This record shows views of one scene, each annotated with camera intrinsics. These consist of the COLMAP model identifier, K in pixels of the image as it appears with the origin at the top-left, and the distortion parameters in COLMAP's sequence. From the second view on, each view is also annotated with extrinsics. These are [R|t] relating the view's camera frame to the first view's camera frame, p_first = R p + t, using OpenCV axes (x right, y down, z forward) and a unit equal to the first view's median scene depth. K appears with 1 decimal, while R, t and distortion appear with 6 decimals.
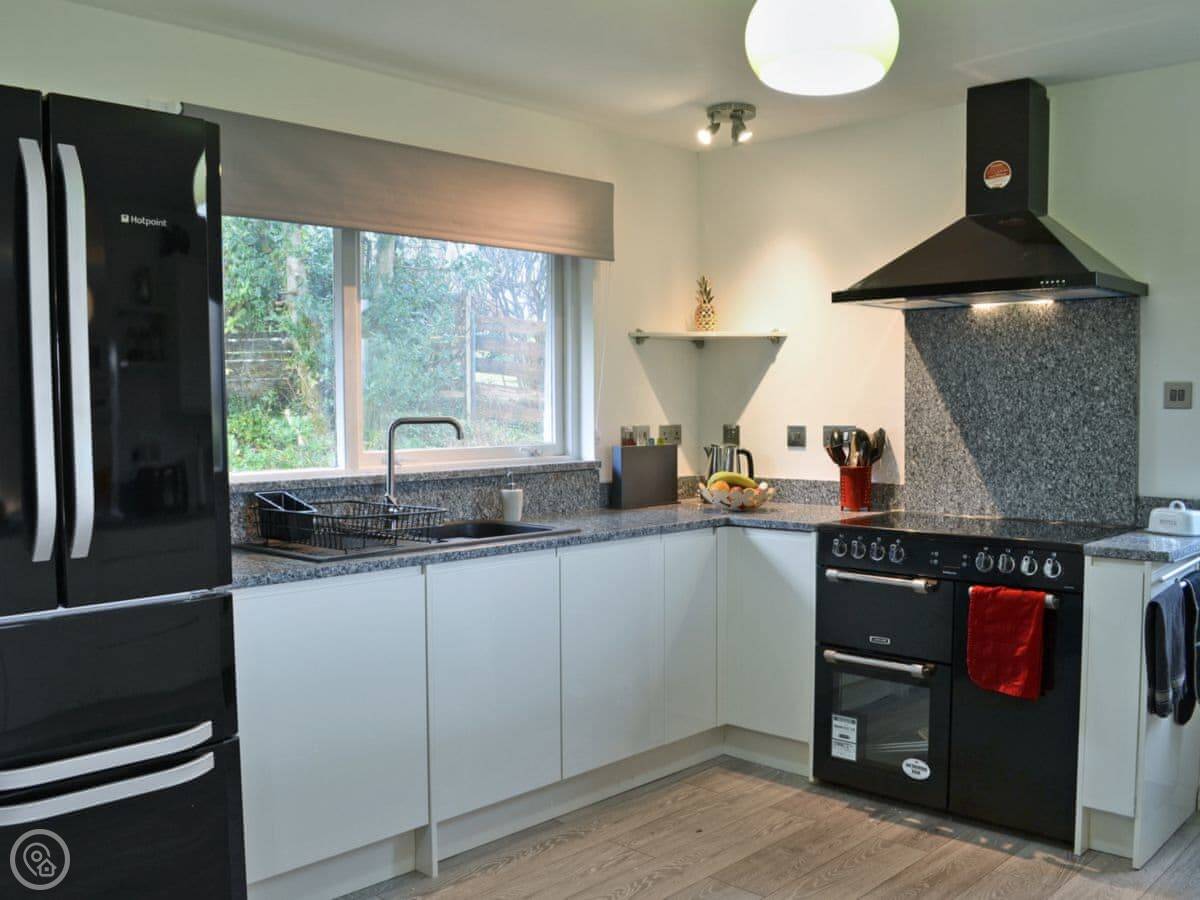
lens RADIAL K [[973.3, 0, 598.6], [0, 973.3, 462.7], [0, 0, 1]] dist [-0.053138, -0.000482]
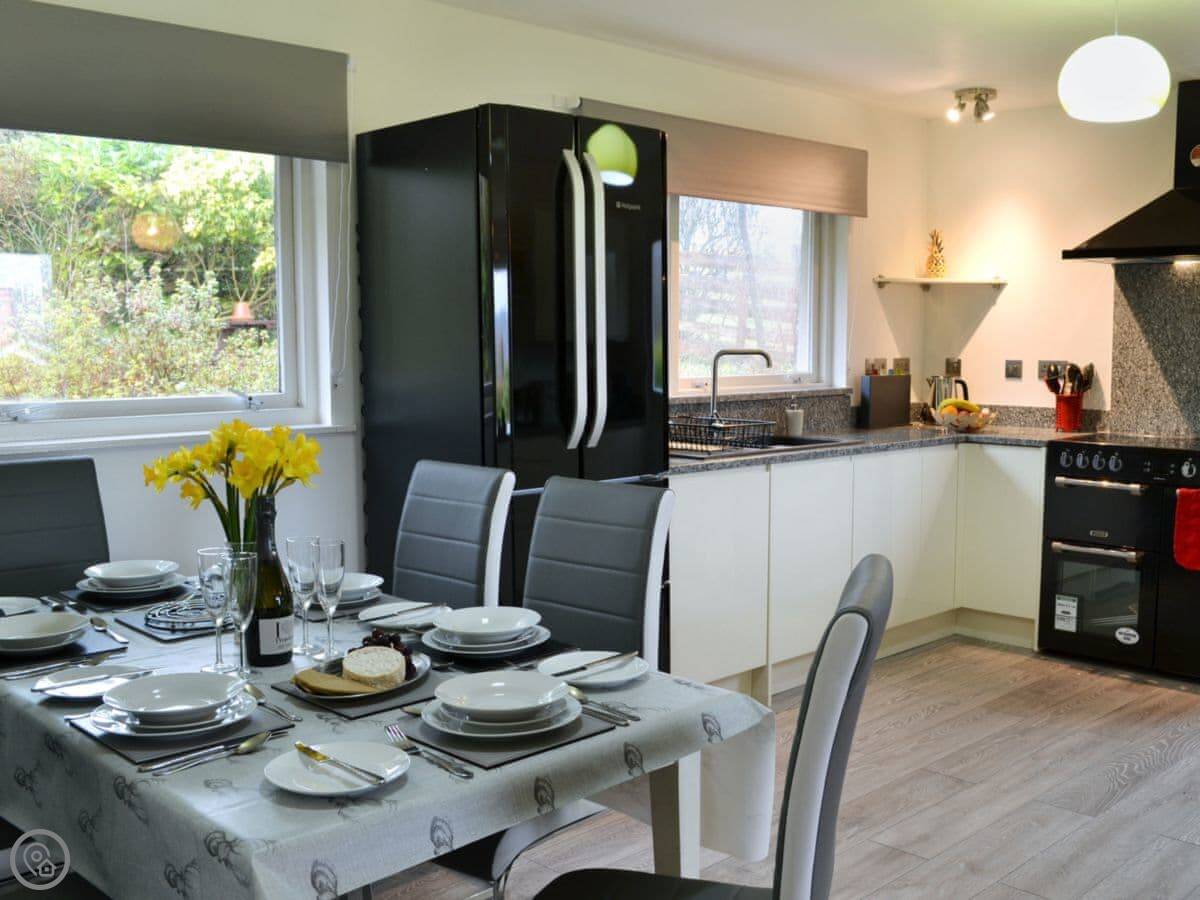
lens RADIAL K [[1180.0, 0, 600.0], [0, 1180.0, 450.0], [0, 0, 1]] dist [-0.045863, -0.003405]
pose [[0.999930, 0.010703, 0.005060, -0.330302], [-0.010902, 0.999094, 0.041150, 0.019301], [-0.004615, -0.041202, 0.999140, -0.455284]]
